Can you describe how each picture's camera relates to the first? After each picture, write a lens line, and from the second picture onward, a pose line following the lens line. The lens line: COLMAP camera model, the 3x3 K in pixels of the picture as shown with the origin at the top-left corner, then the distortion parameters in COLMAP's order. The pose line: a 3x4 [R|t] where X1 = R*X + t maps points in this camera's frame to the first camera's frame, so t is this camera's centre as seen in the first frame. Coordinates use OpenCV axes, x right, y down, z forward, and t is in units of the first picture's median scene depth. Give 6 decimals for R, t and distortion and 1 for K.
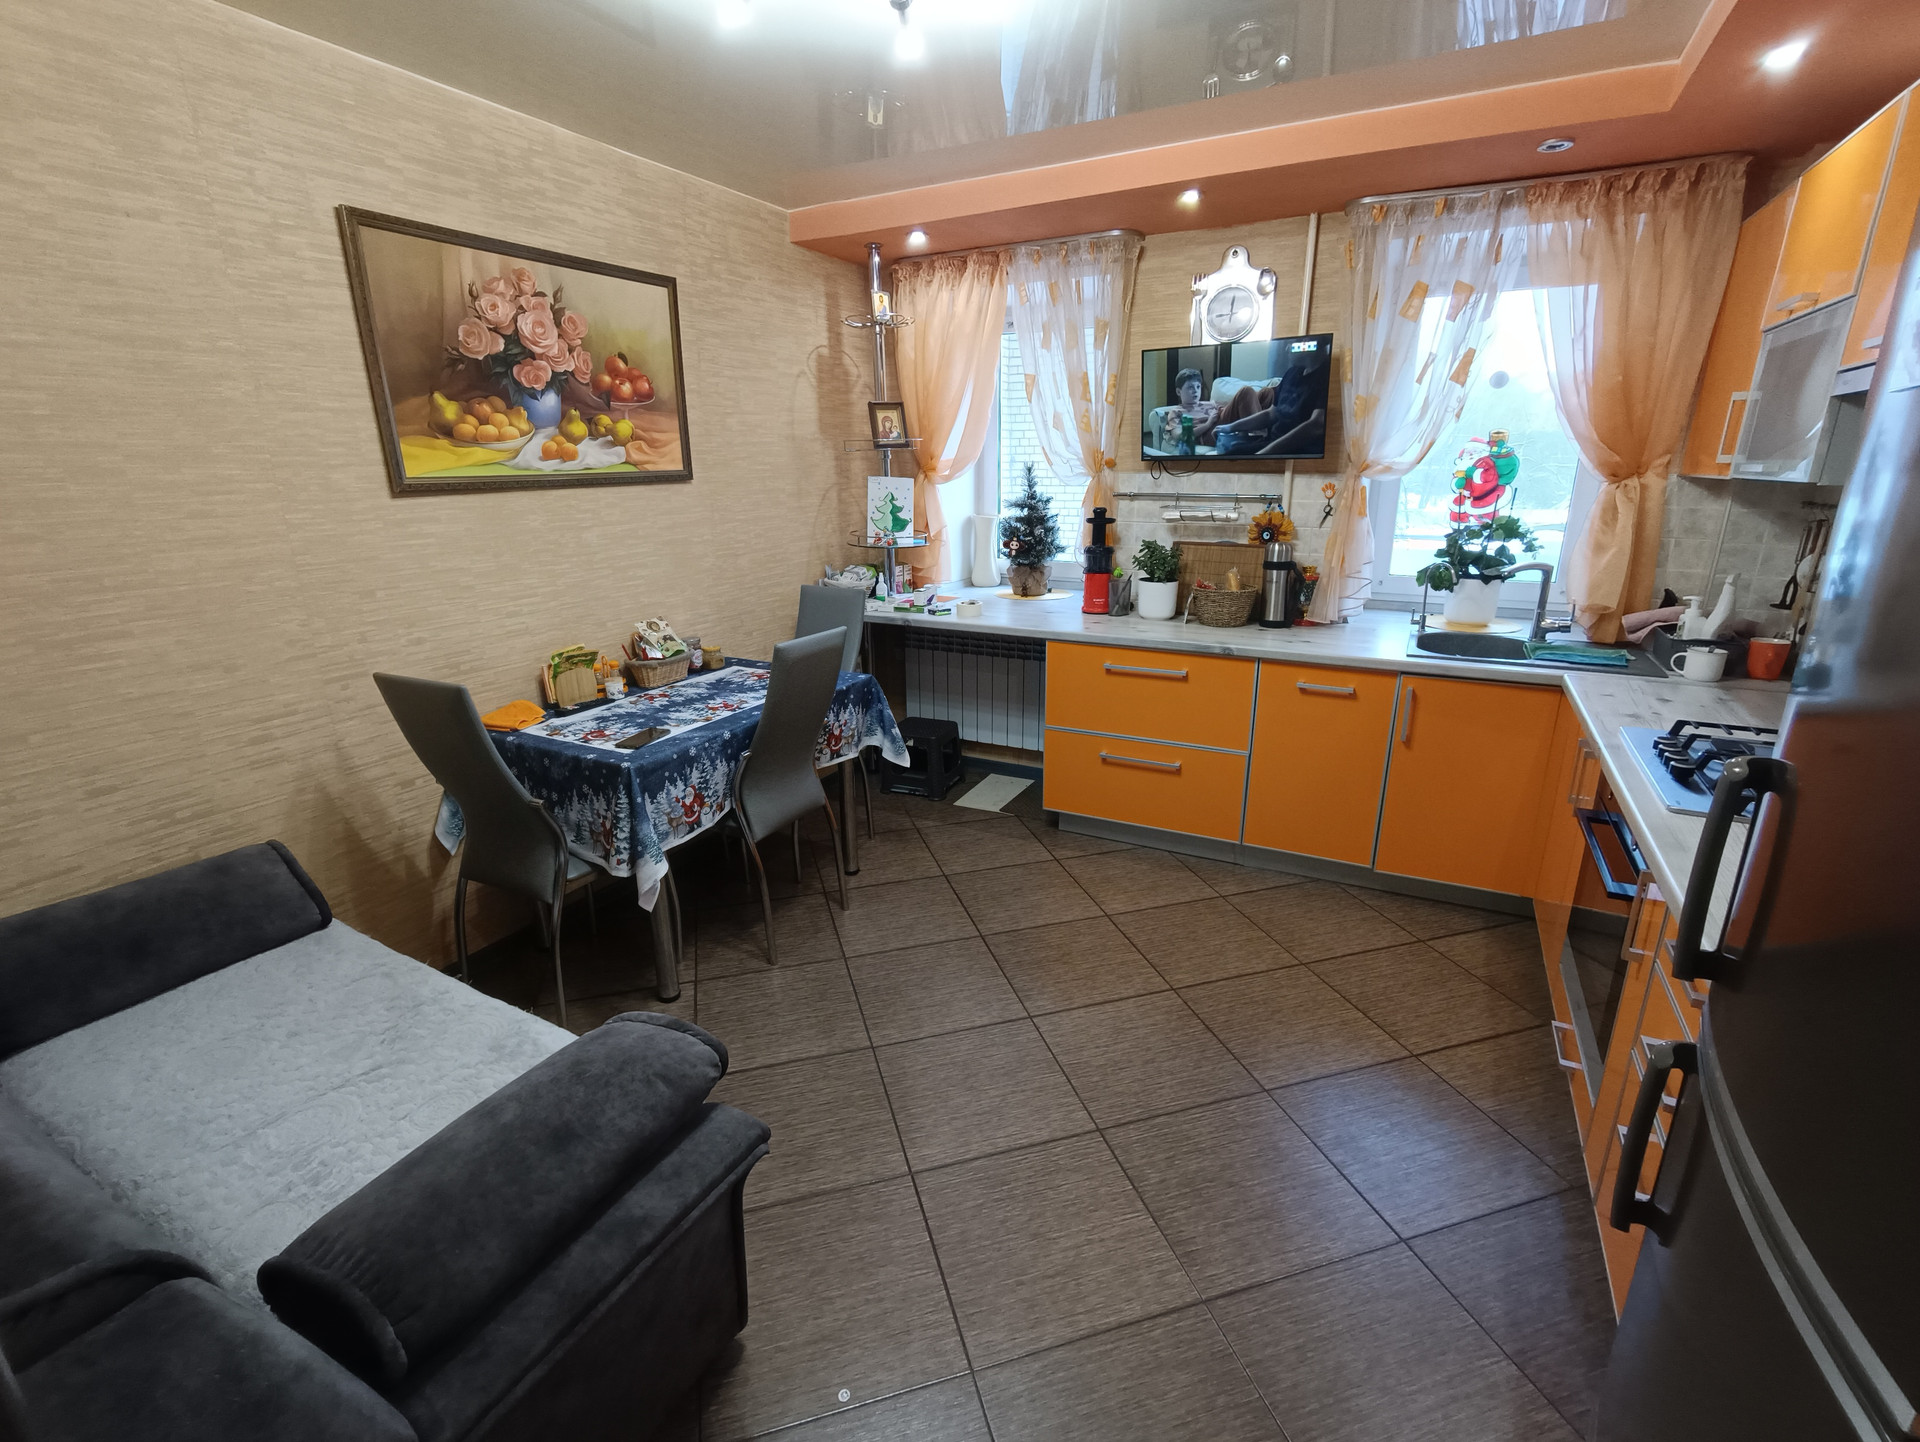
lens RADIAL K [[877.8, 0, 960.0], [0, 877.8, 721.0], [0, 0, 1]] dist [0.002738, 0.001984]
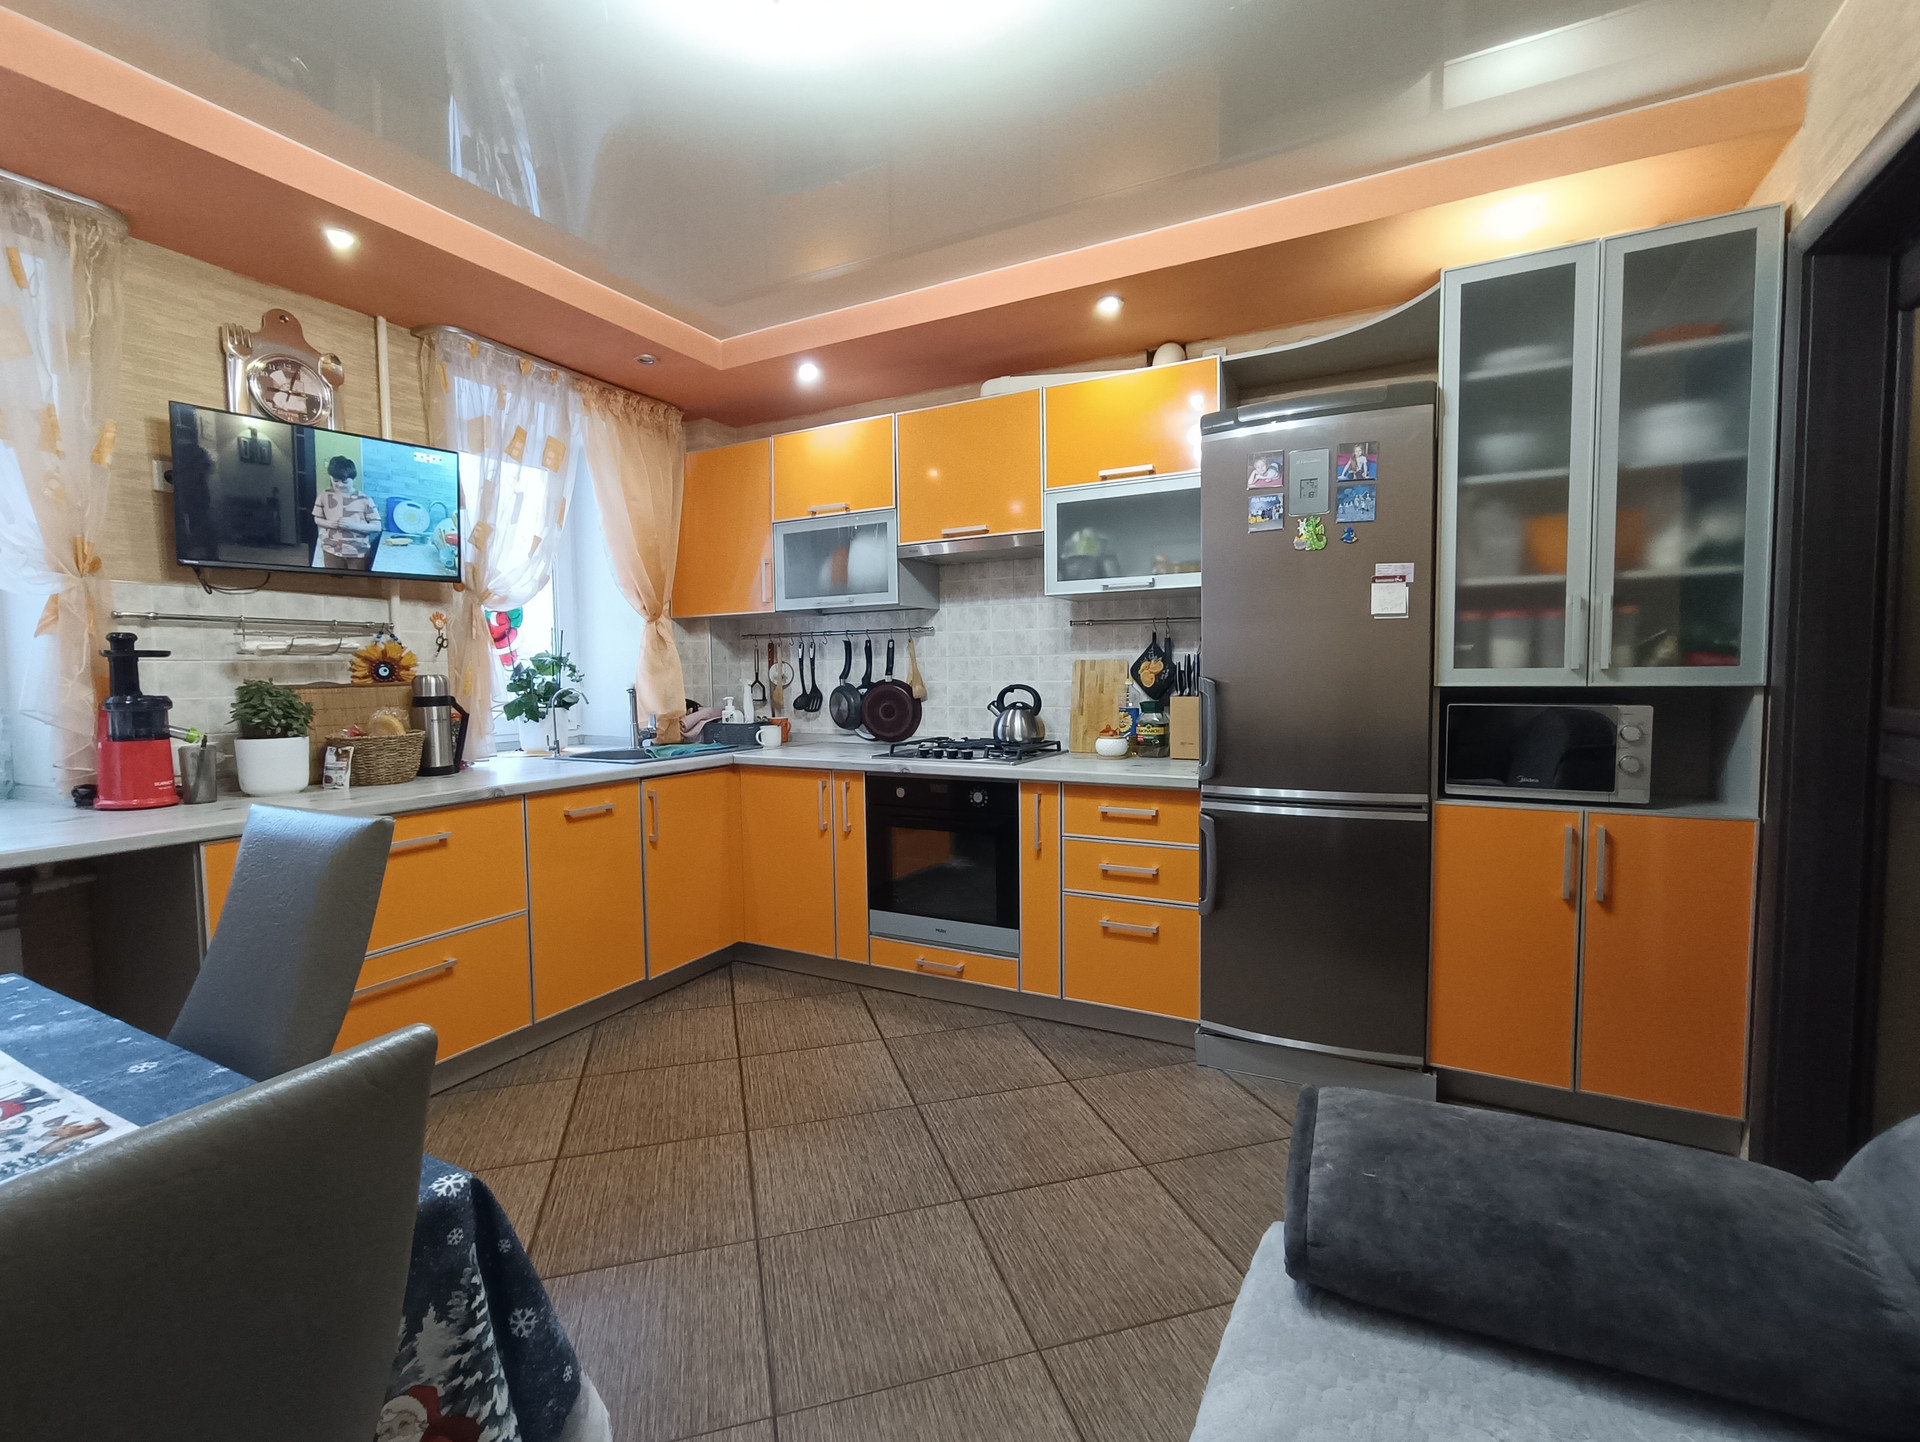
lens RADIAL K [[877.8, 0, 960.0], [0, 877.8, 721.0], [0, 0, 1]] dist [0.002738, 0.001984]
pose [[0.003387, -0.052562, 0.998612, -0.471506], [0.299590, 0.952802, 0.049135, -0.049621], [-0.954062, 0.299008, 0.018974, 0.504813]]
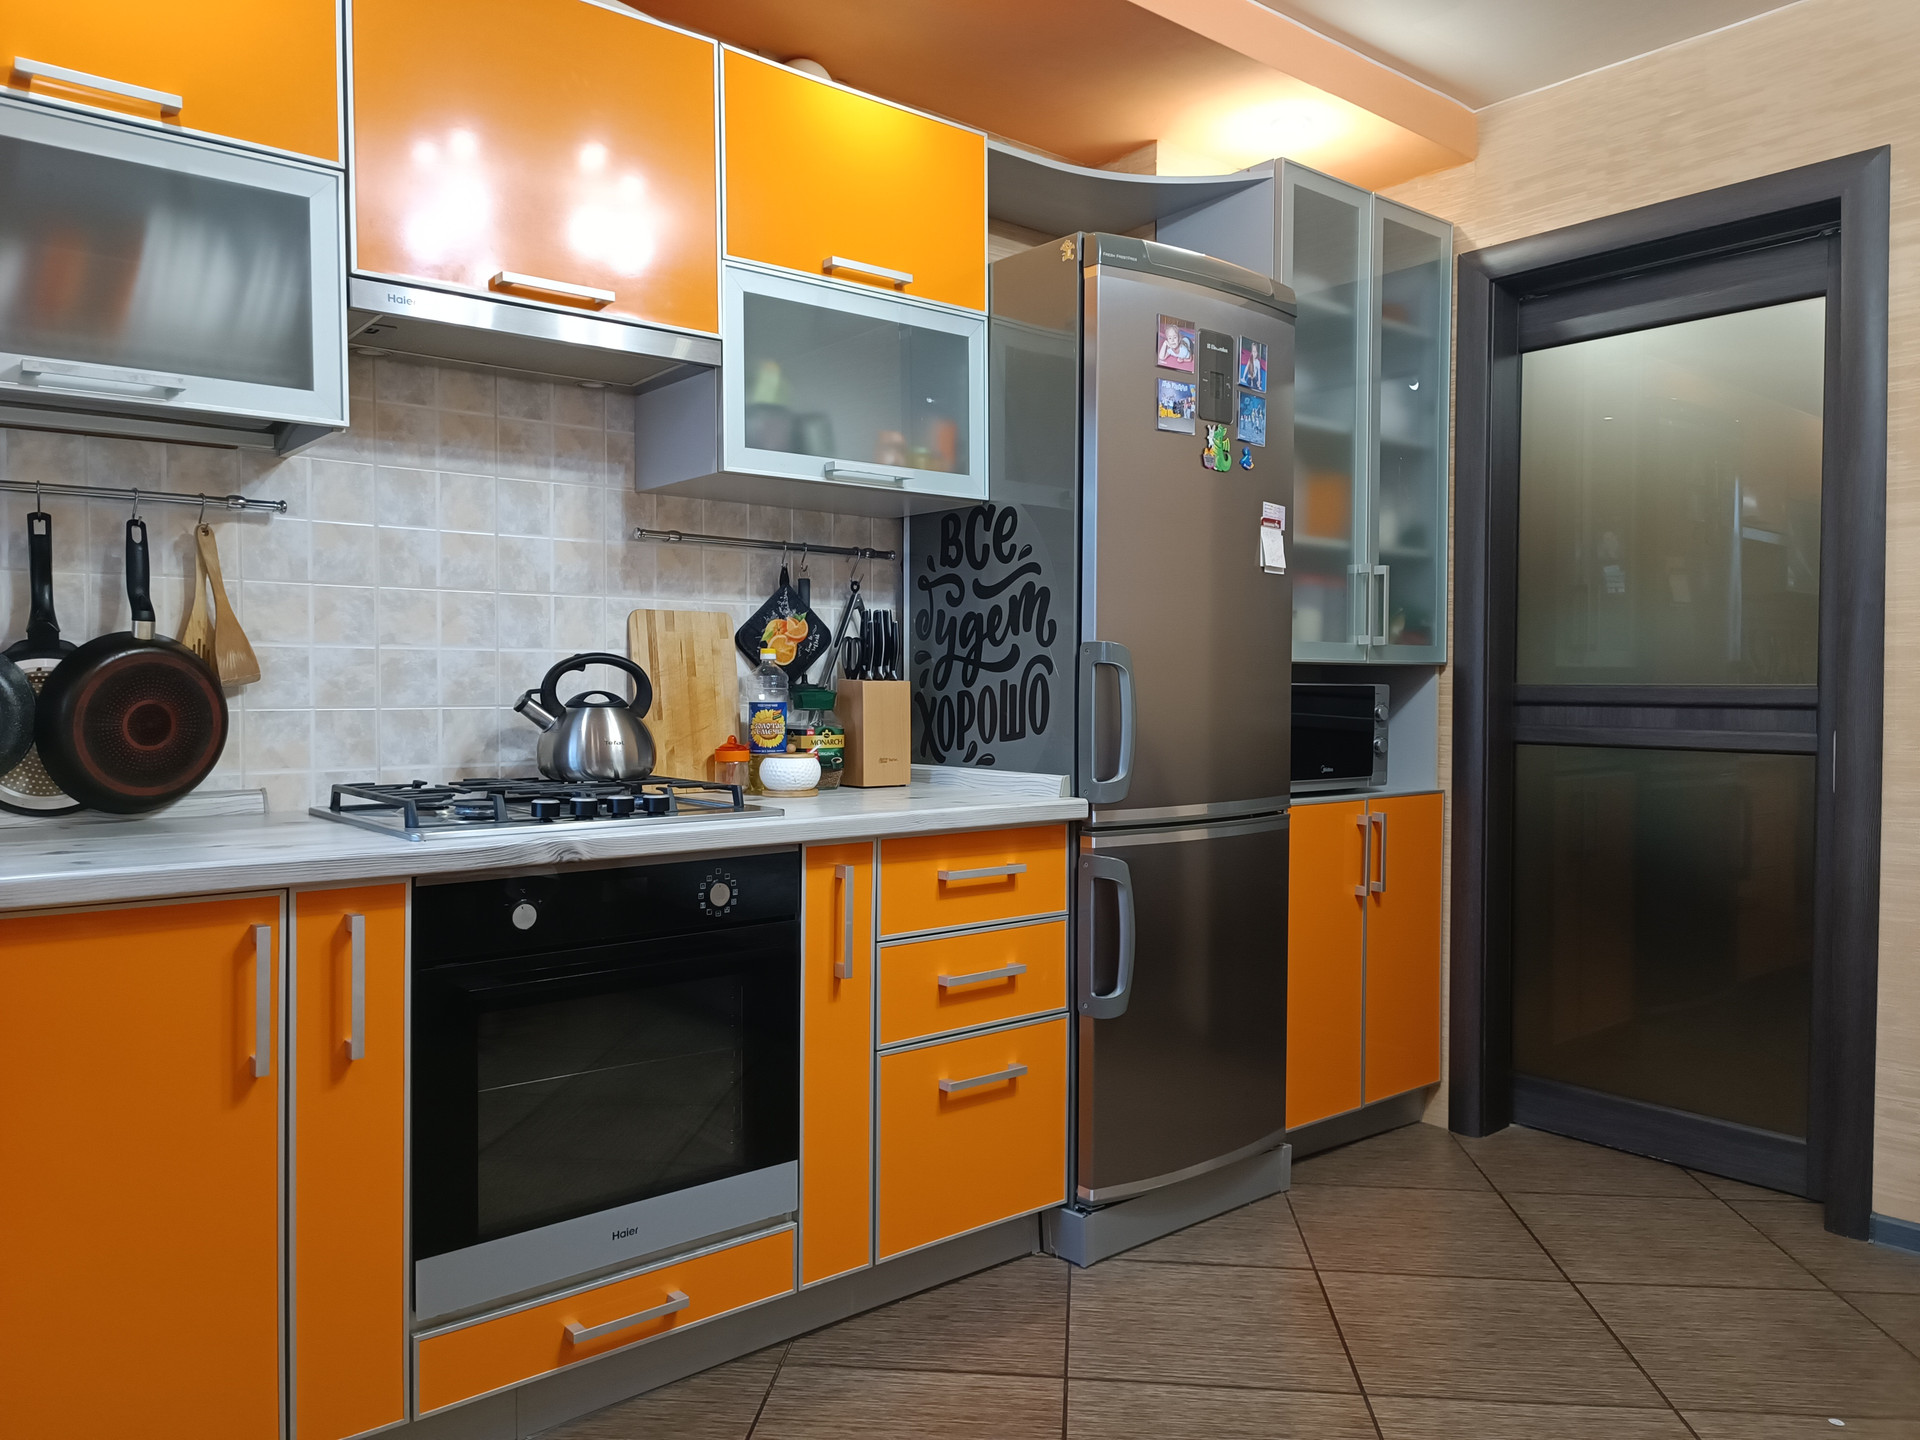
lens RADIAL K [[1395.6, 0, 960.0], [0, 1395.6, 720.0], [0, 0, 1]] dist [0.045399, 0.000413]
pose [[-0.926551, -0.004890, 0.376138, 0.064987], [0.111604, 0.951322, 0.287283, -0.172837], [-0.359233, 0.308161, -0.880902, 1.021231]]
